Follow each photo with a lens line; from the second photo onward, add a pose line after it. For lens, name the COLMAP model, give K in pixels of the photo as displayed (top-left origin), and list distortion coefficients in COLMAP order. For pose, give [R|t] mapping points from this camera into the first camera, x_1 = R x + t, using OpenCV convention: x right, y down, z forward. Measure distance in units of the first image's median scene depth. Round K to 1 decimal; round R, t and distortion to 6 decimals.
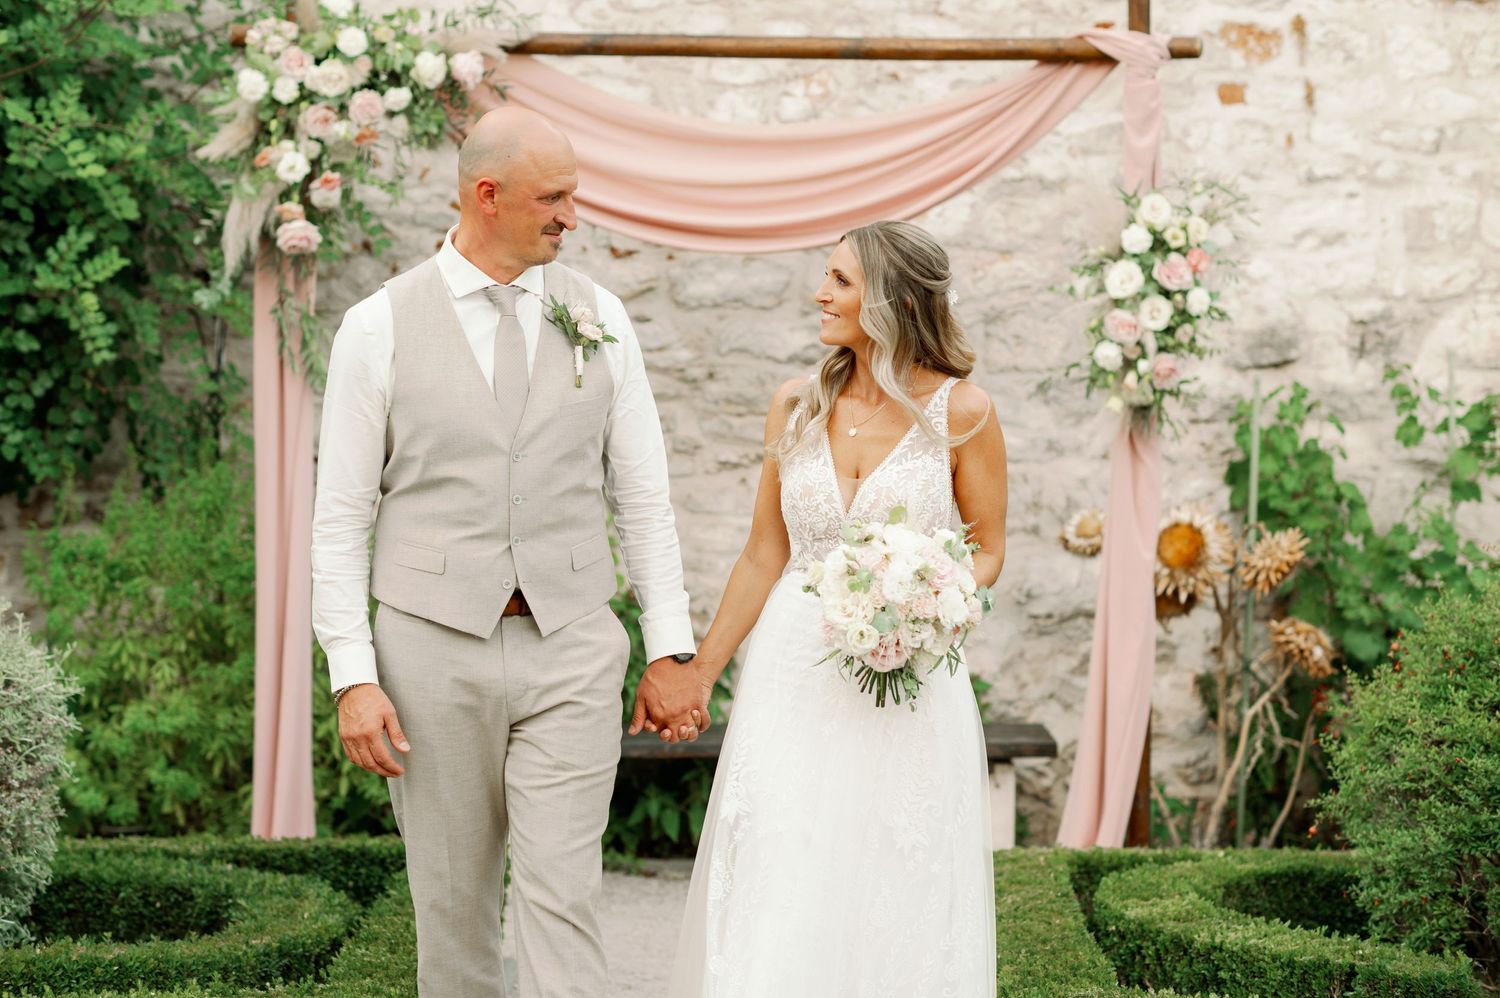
lens RADIAL K [[3513.2, 0, 773.7], [0, 3513.2, 478.8], [0, 0, 1]] dist [-0.000457, 0.396038]
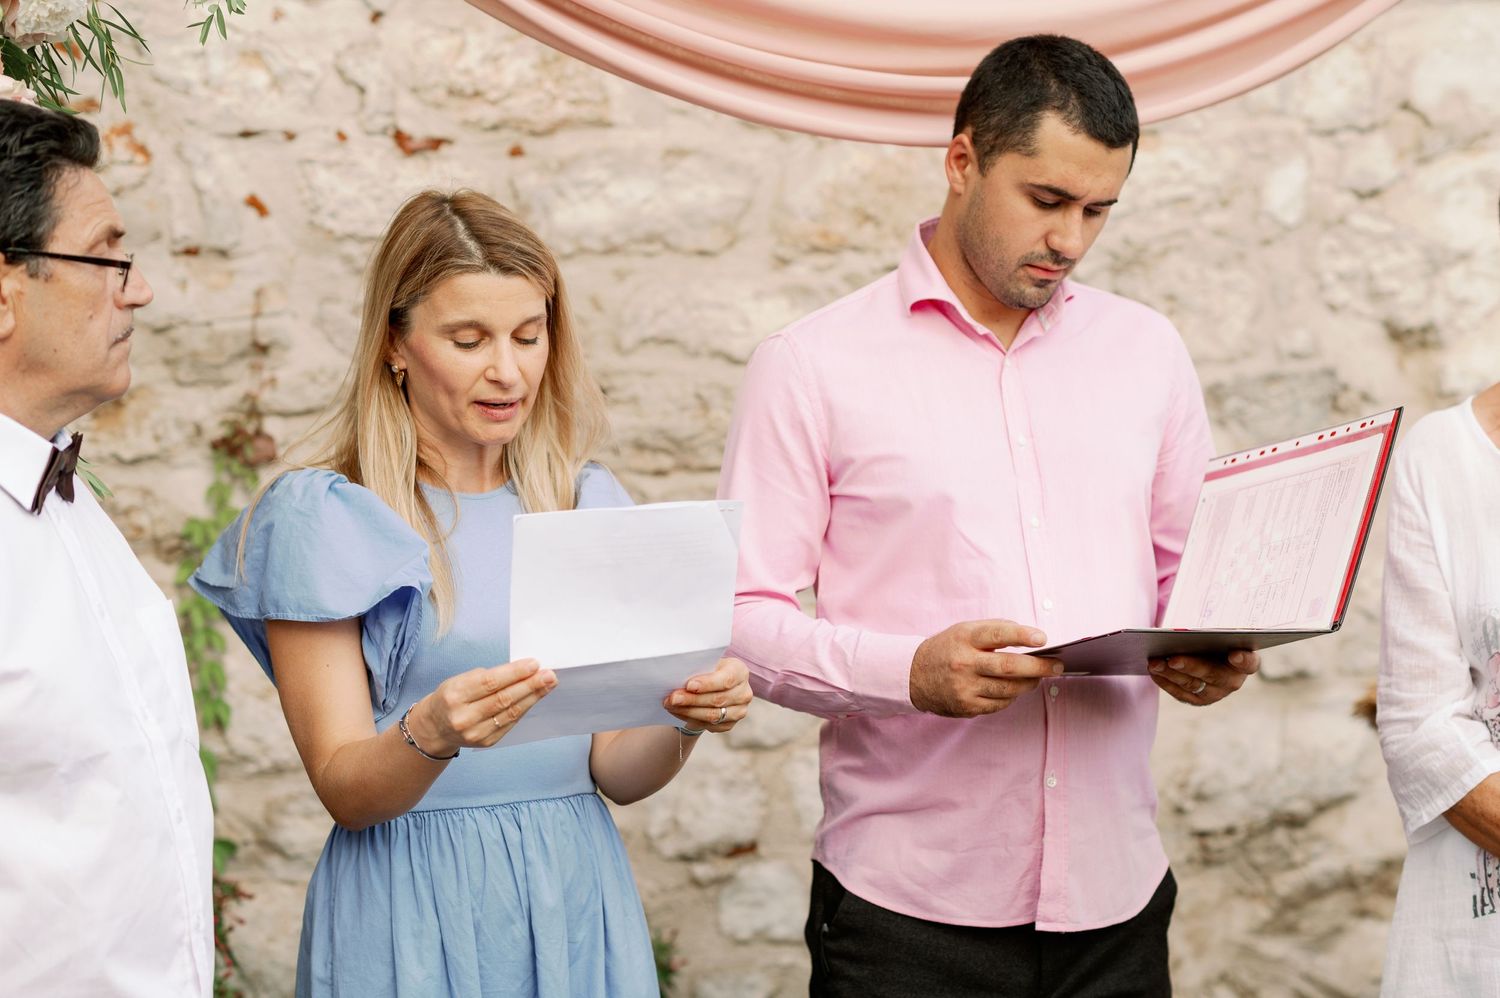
lens RADIAL K [[3583.3, 0, 750.0], [0, 3583.3, 499.0], [0, 0, 1]] dist [0.012906, 0.430646]
pose [[0.946234, -0.045817, 0.320221, -0.177431], [0.034676, 0.998581, 0.040412, -0.038555], [-0.321618, -0.027135, 0.946480, 0.589262]]
